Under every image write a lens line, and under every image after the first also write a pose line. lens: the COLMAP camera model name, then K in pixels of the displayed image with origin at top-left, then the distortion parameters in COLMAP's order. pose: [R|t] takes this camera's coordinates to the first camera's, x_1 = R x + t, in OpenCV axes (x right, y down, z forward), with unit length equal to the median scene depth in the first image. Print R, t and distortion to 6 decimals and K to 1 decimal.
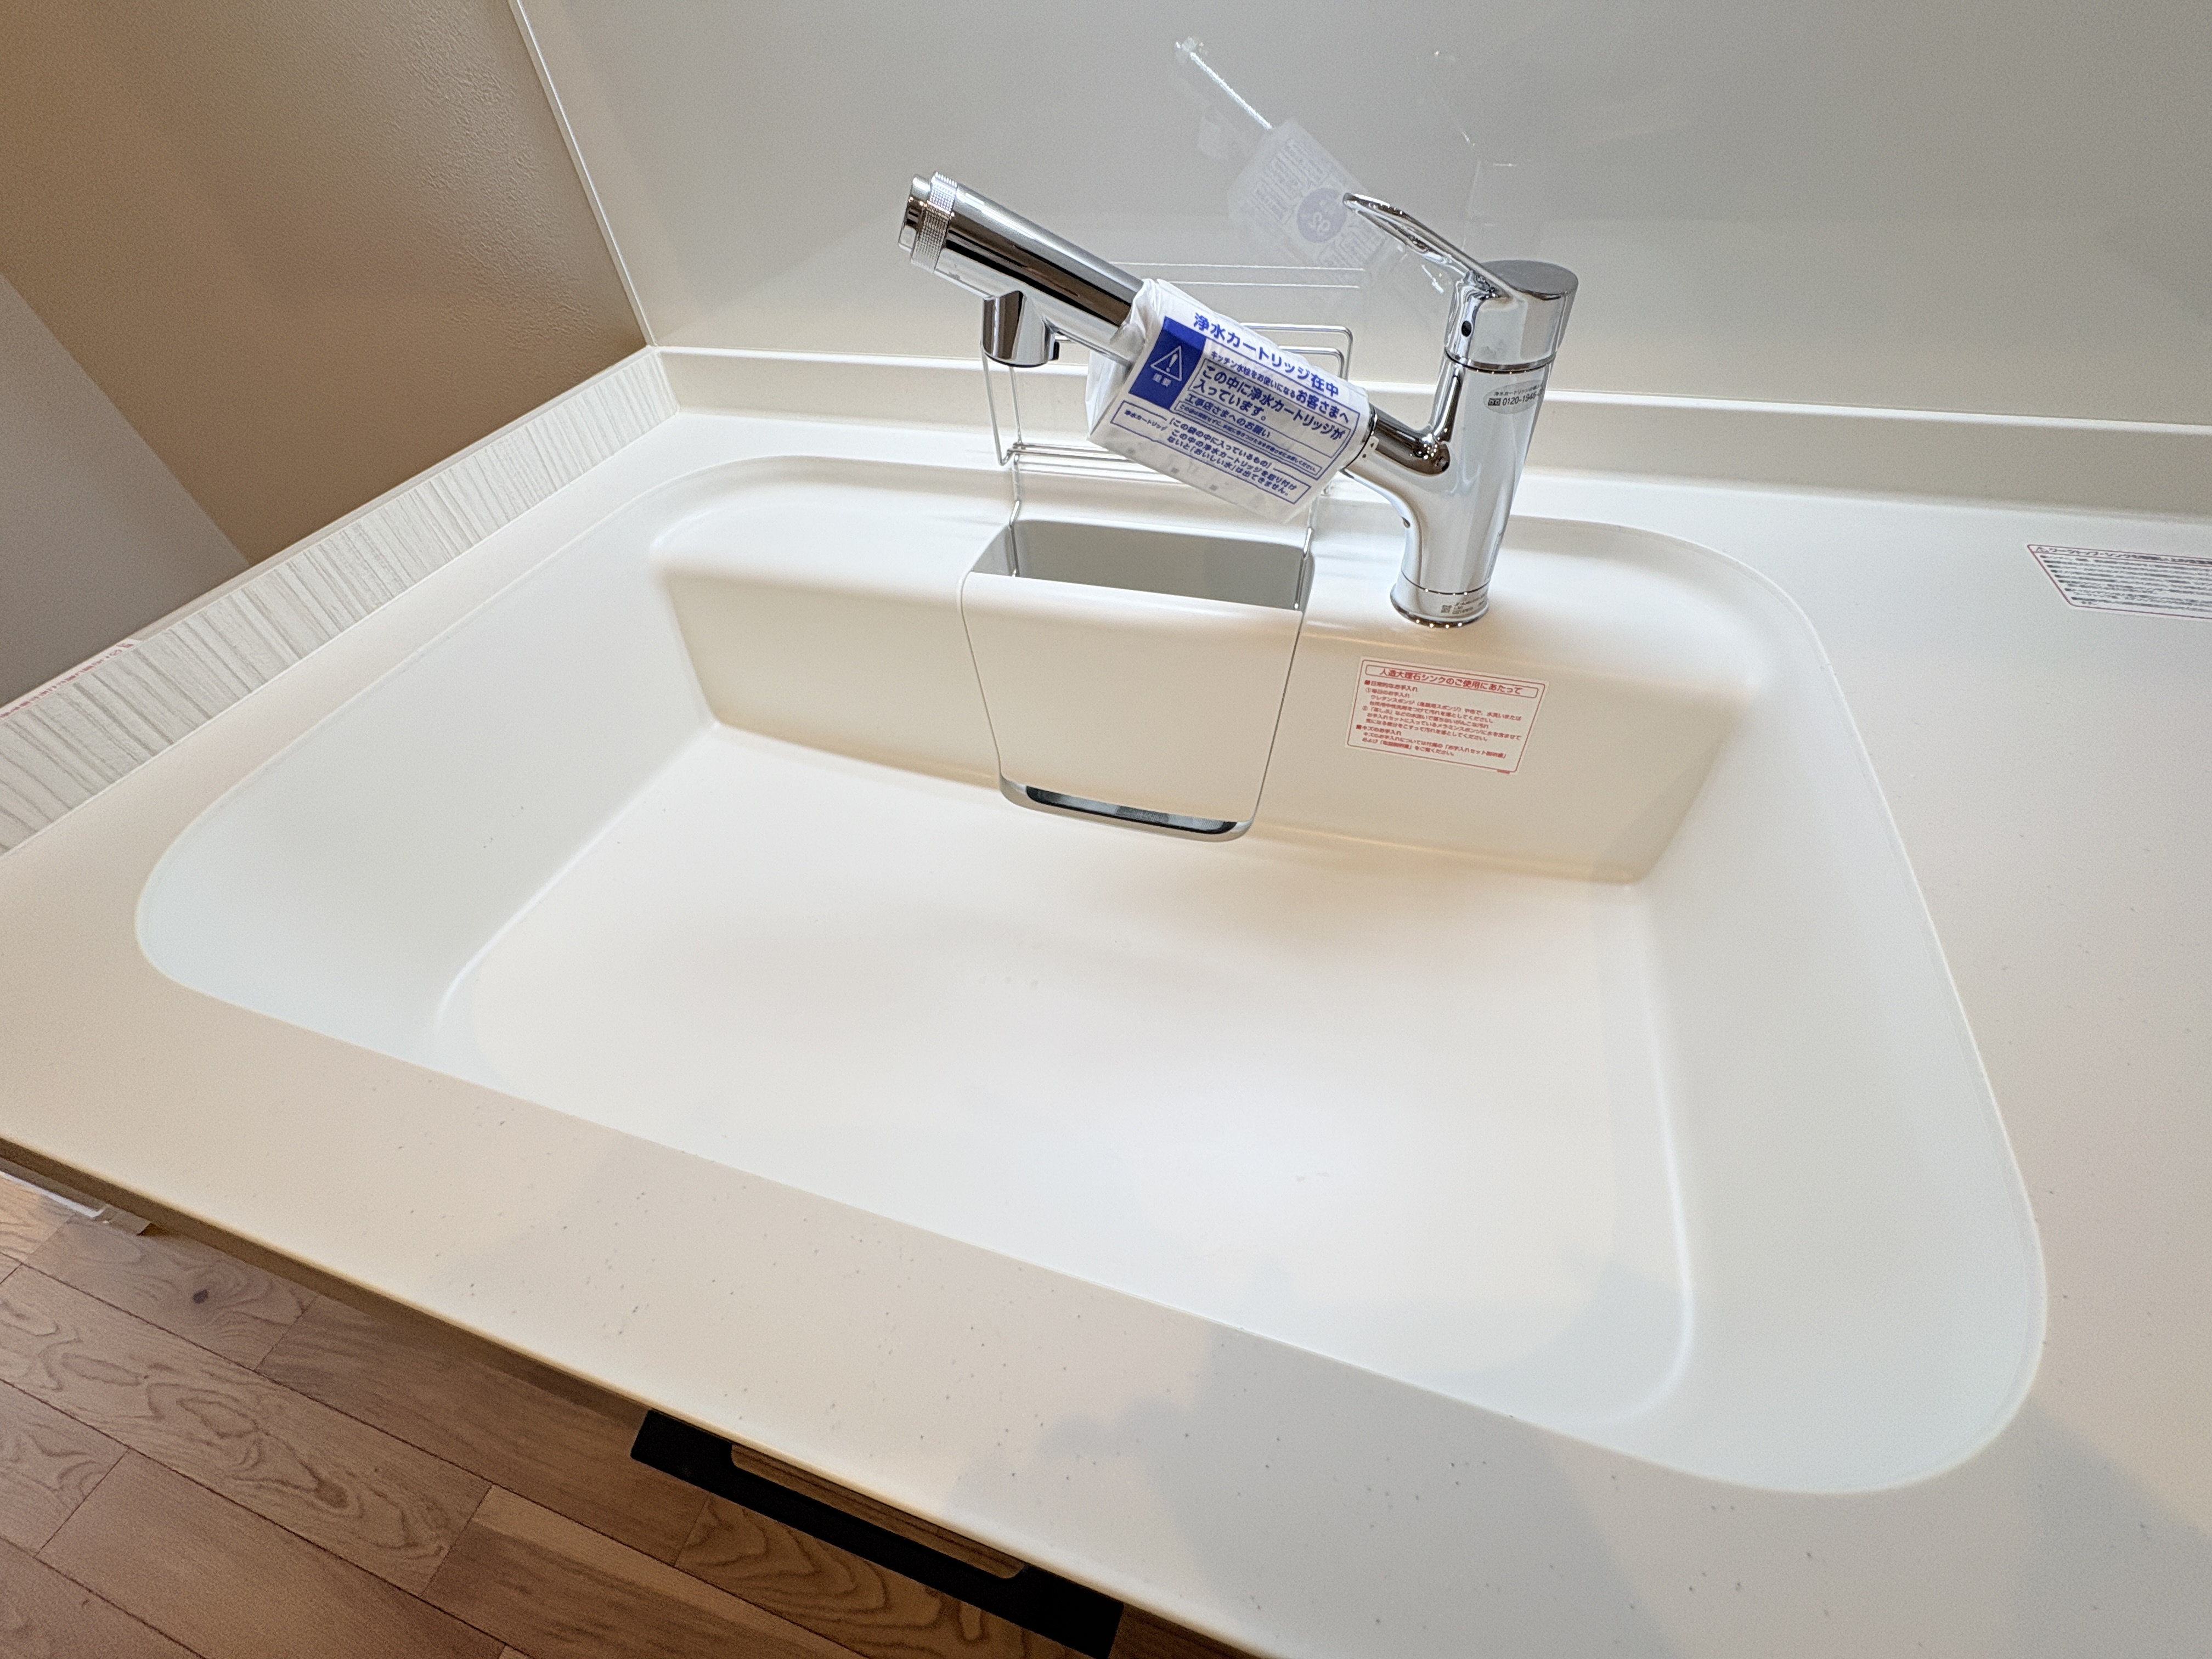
lens RADIAL K [[872.3, 0, 1106.0], [0, 872.3, 829.5], [0, 0, 1]] dist [-0.000459, -0.000191]
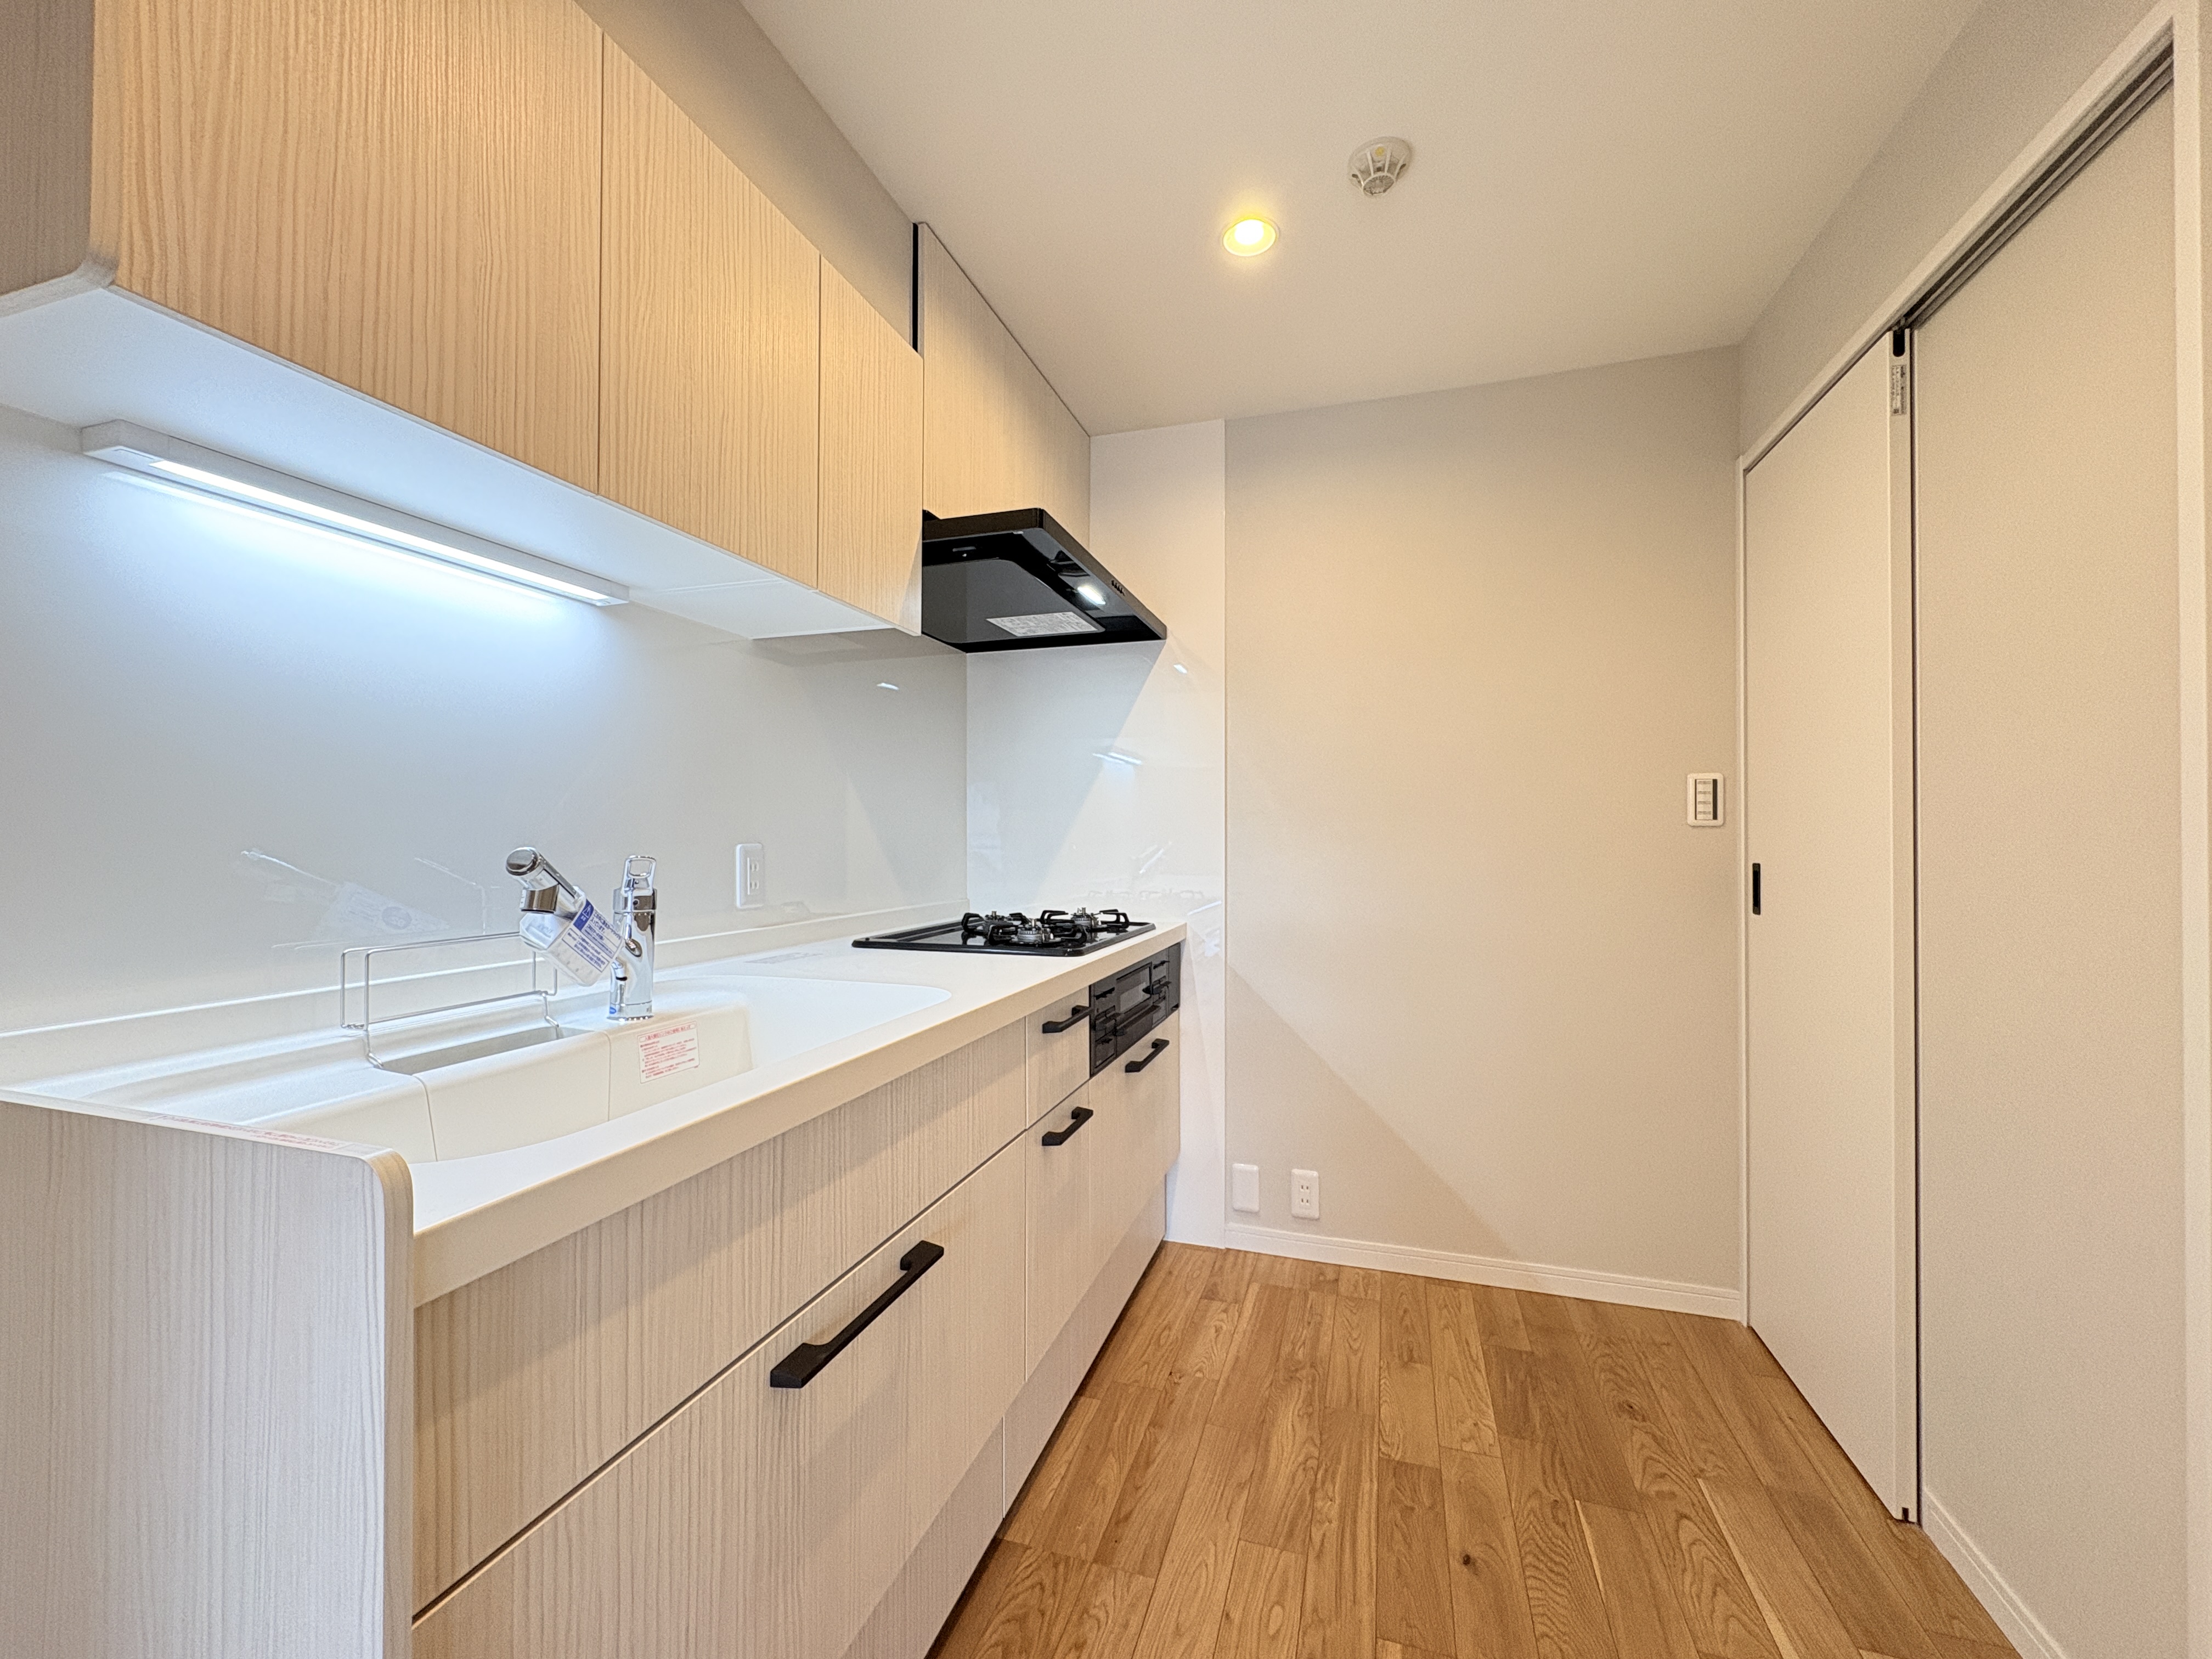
lens RADIAL K [[872.3, 0, 1106.0], [0, 872.3, 829.5], [0, 0, 1]] dist [-0.000459, -0.000191]
pose [[0.023483, 0.070910, 0.997206, -2.423406], [0.750956, 0.657203, -0.064417, 0.628278], [-0.659935, 0.750370, -0.037817, -0.131553]]
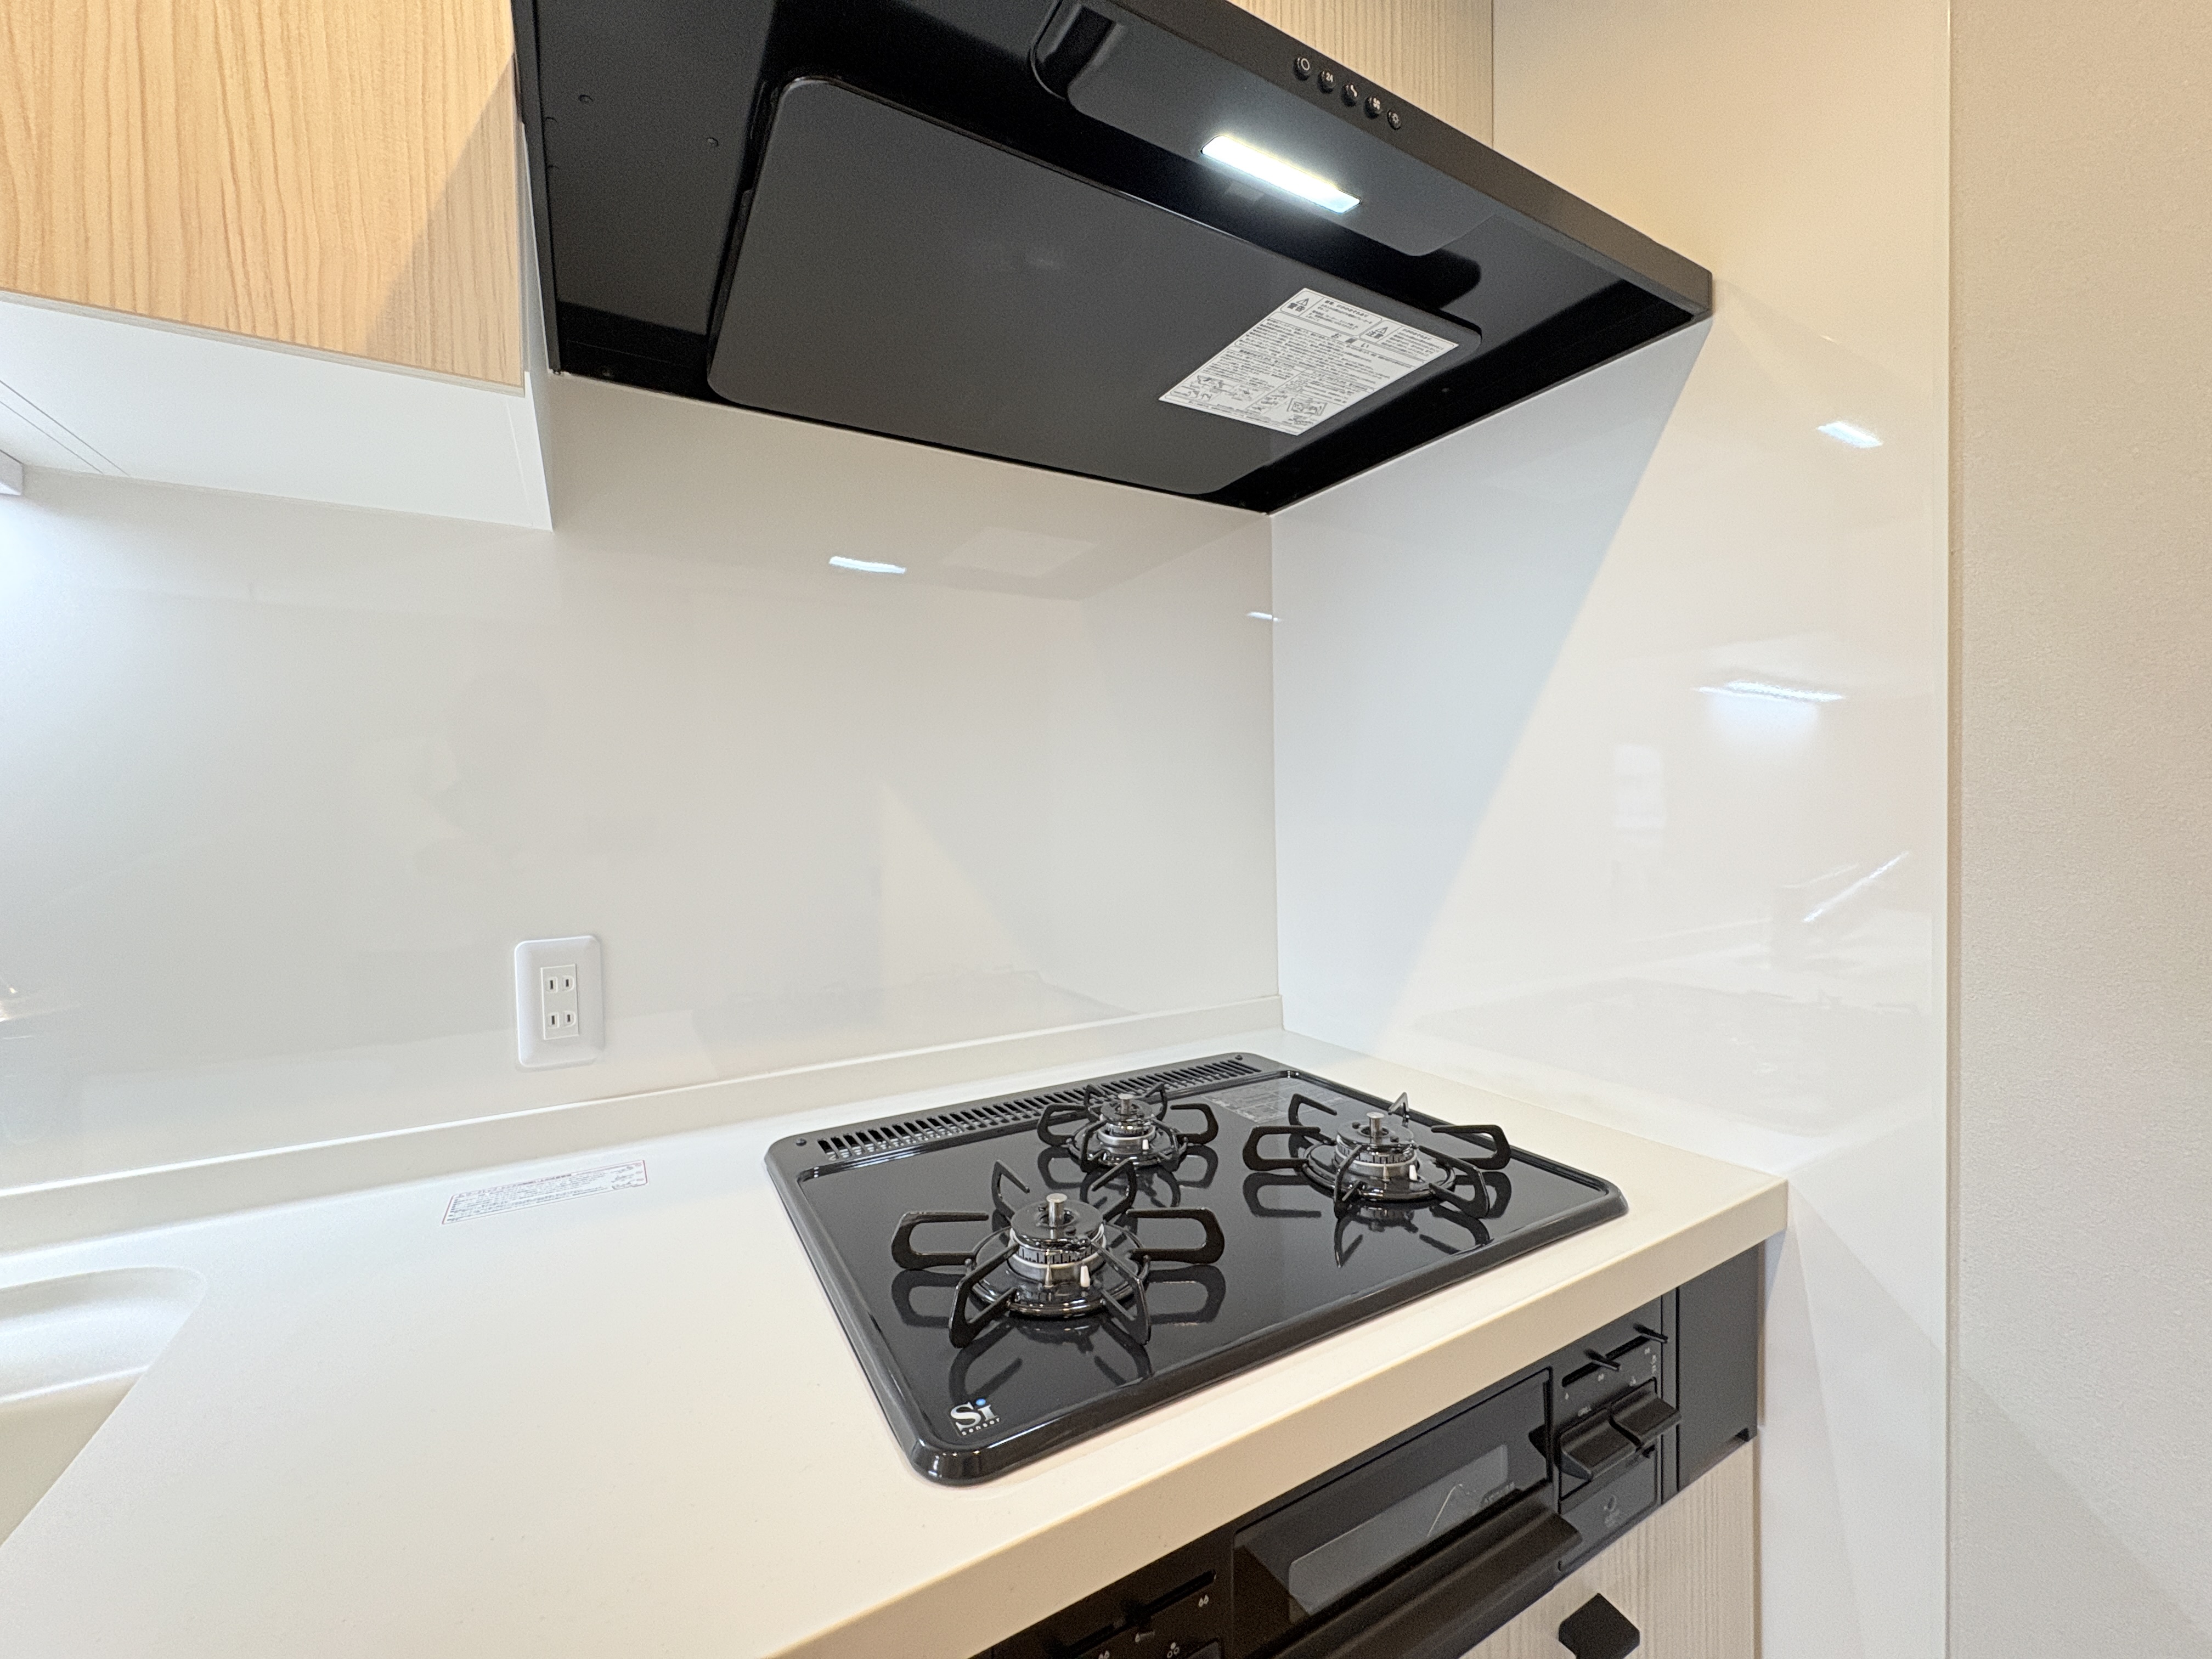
lens RADIAL K [[879.8, 0, 1107.7], [0, 879.8, 830.7], [0, 0, 1]] dist [0.001220, -0.000085]
pose [[0.686160, 0.033565, 0.726676, 0.805954], [0.532212, 0.657832, -0.532924, 0.794587], [-0.495918, 0.752416, 0.433515, -0.844324]]
